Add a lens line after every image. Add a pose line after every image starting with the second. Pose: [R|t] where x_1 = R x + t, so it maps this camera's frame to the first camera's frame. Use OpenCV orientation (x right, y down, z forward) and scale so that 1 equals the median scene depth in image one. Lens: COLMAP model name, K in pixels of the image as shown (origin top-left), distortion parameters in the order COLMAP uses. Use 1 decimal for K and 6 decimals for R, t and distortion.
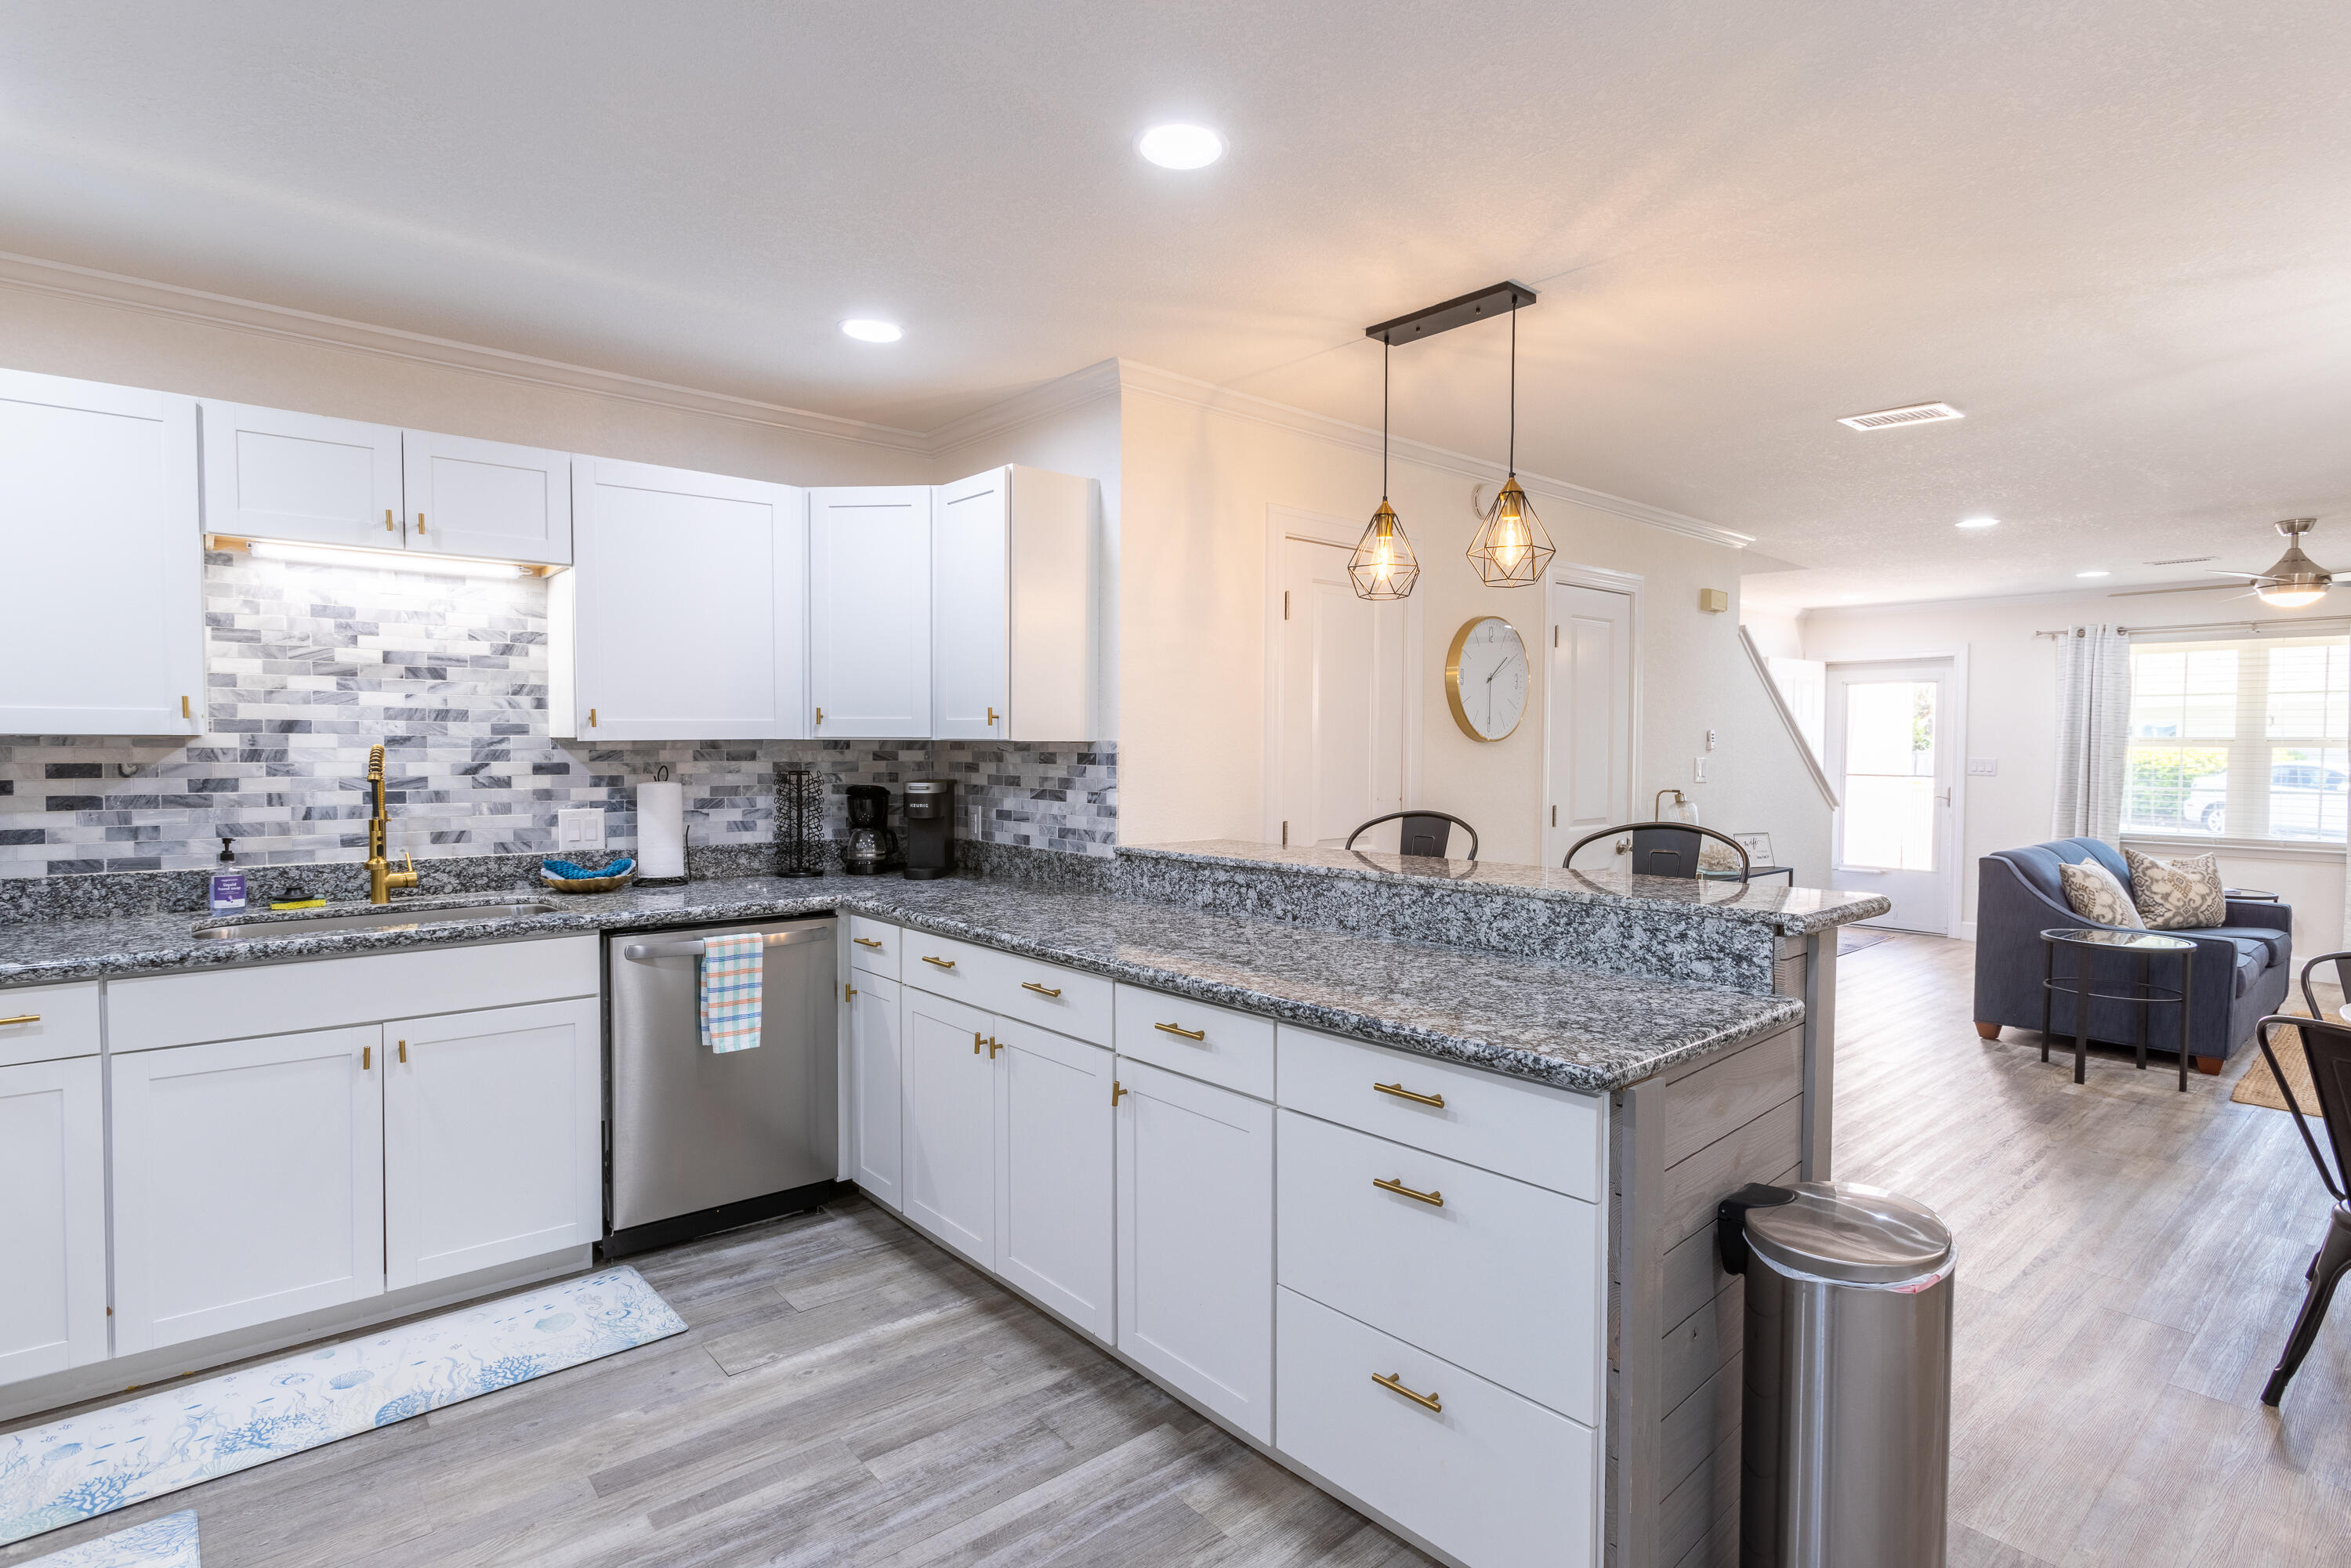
lens RADIAL K [[1187.4, 0, 1179.4], [0, 1187.4, 783.3], [0, 0, 1]] dist [0.001652, 0.002444]
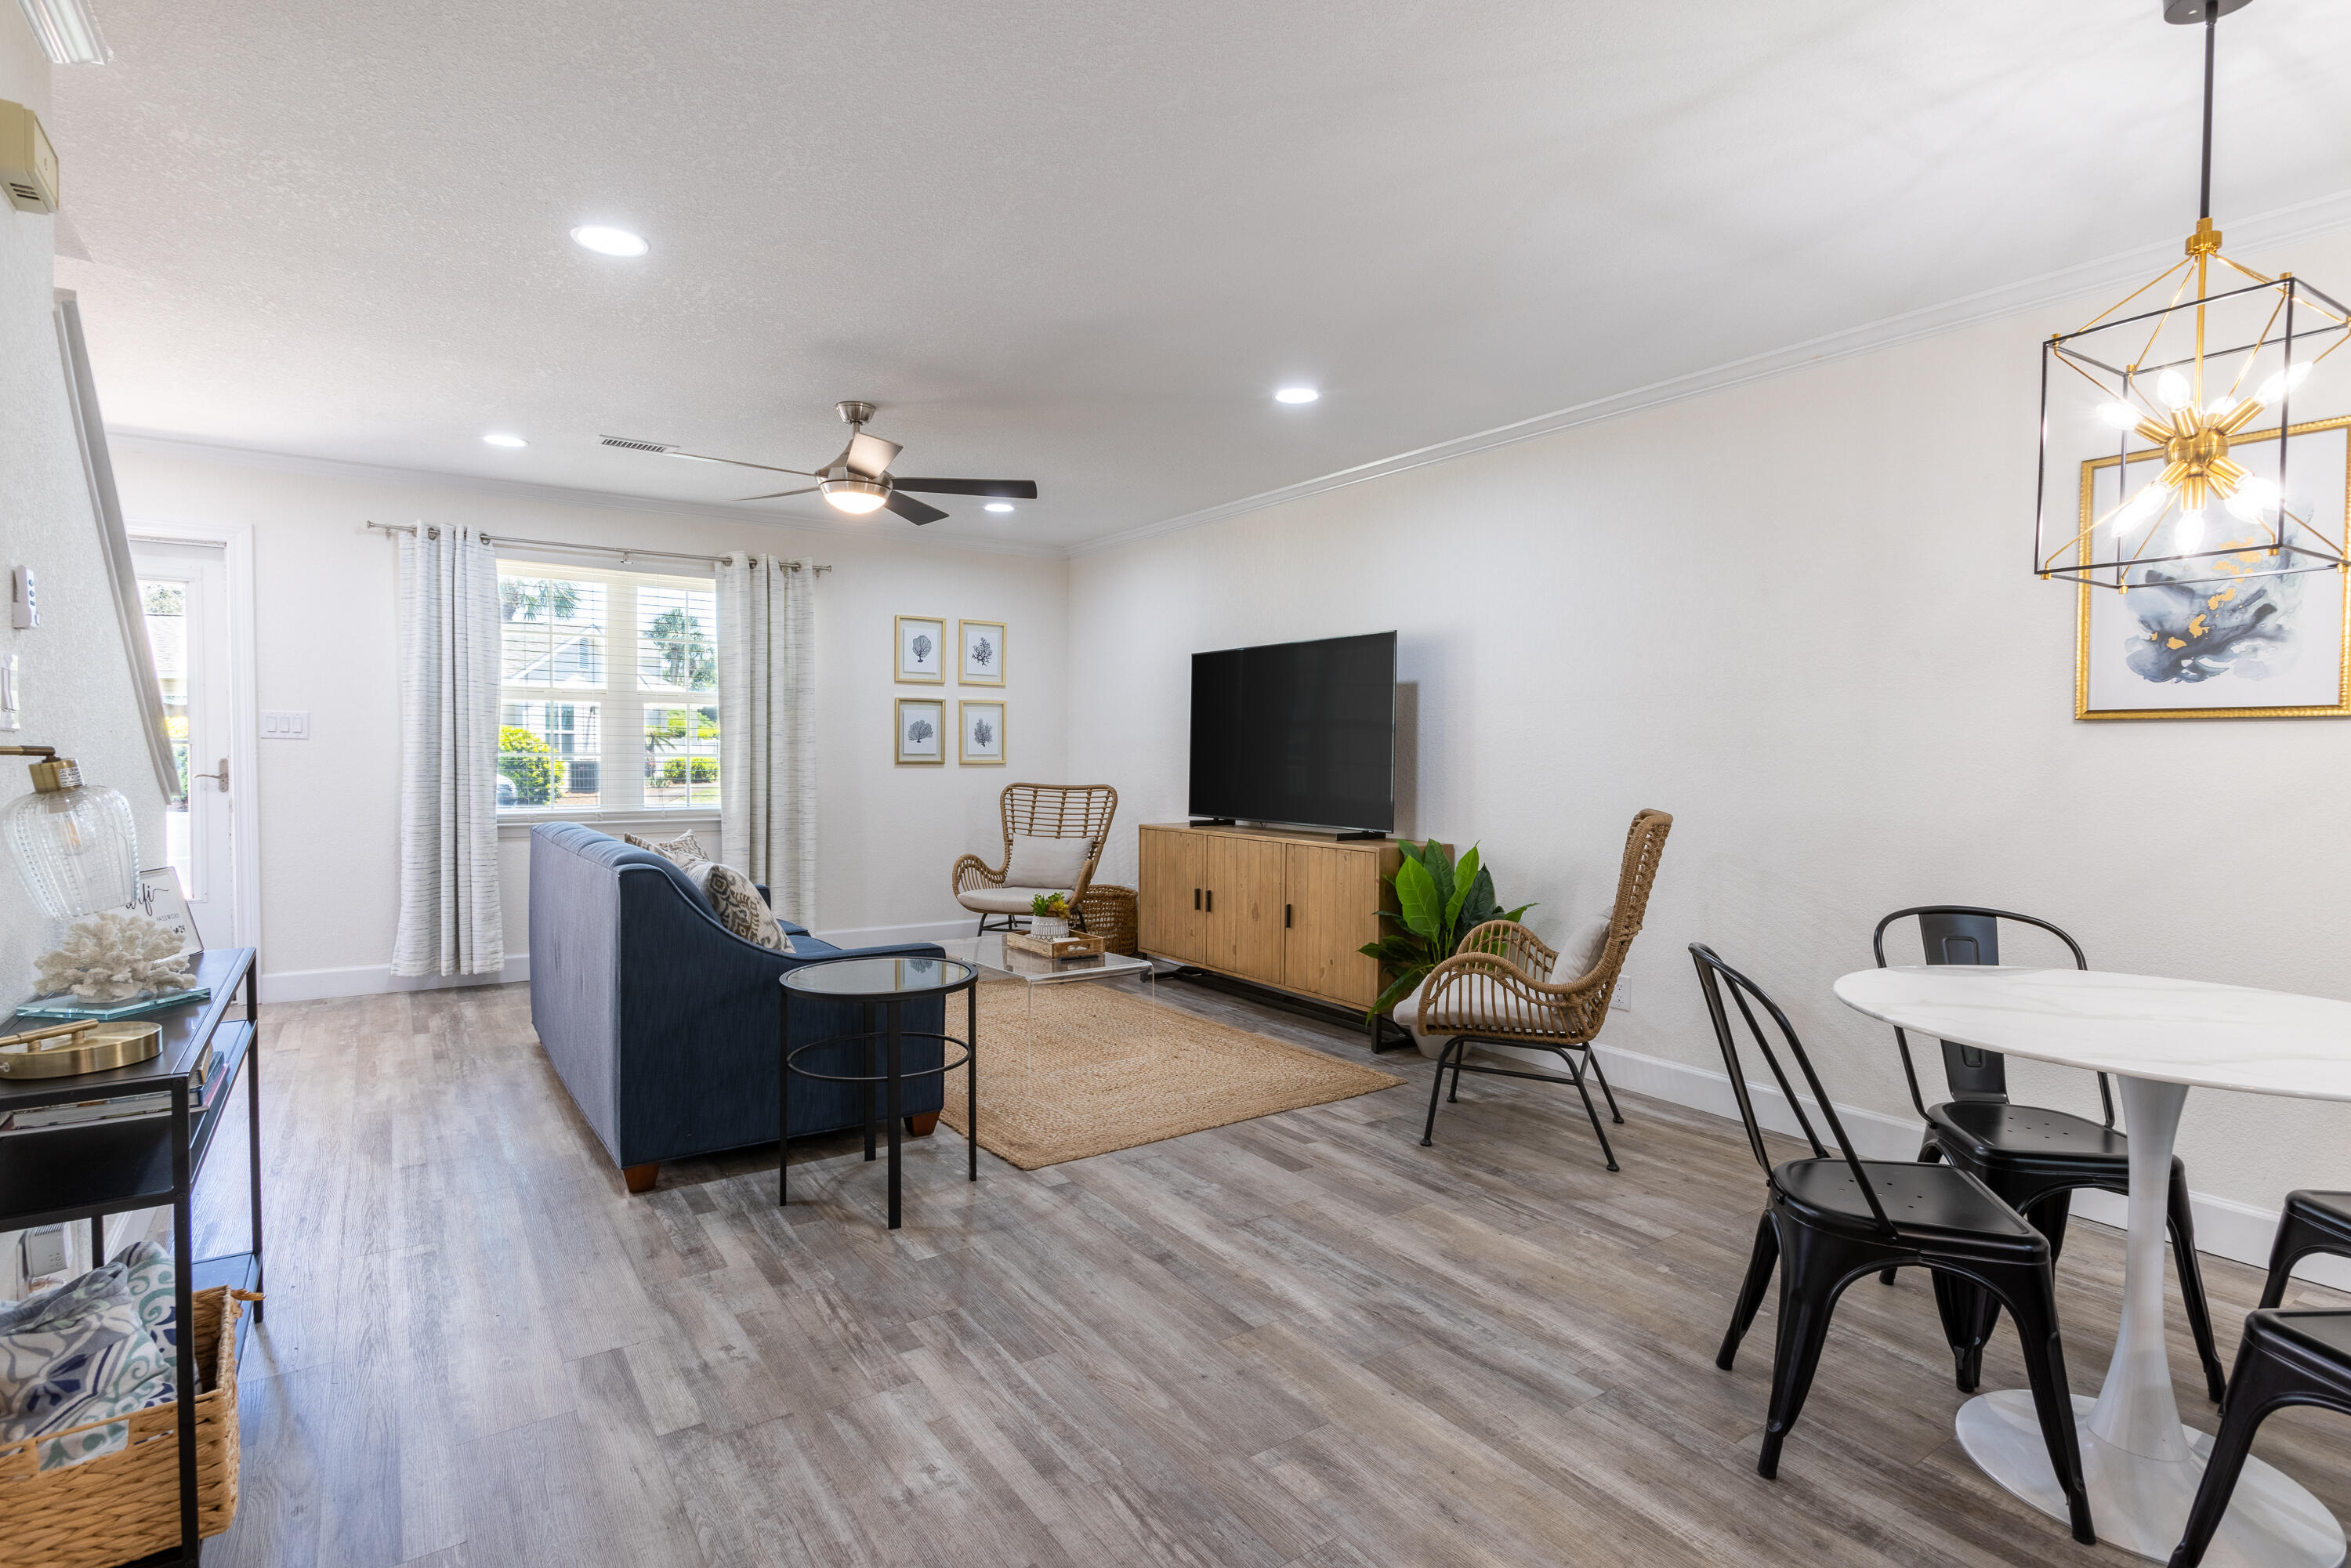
lens RADIAL K [[1105.9, 0, 1161.6], [0, 1105.9, 785.5], [0, 0, 1]] dist [0.000792, 0.000422]
pose [[0.085270, -0.044489, 0.995364, 0.325794], [0.025773, 0.998767, 0.042433, 0.011693], [-0.996024, 0.022035, 0.086311, 1.205074]]
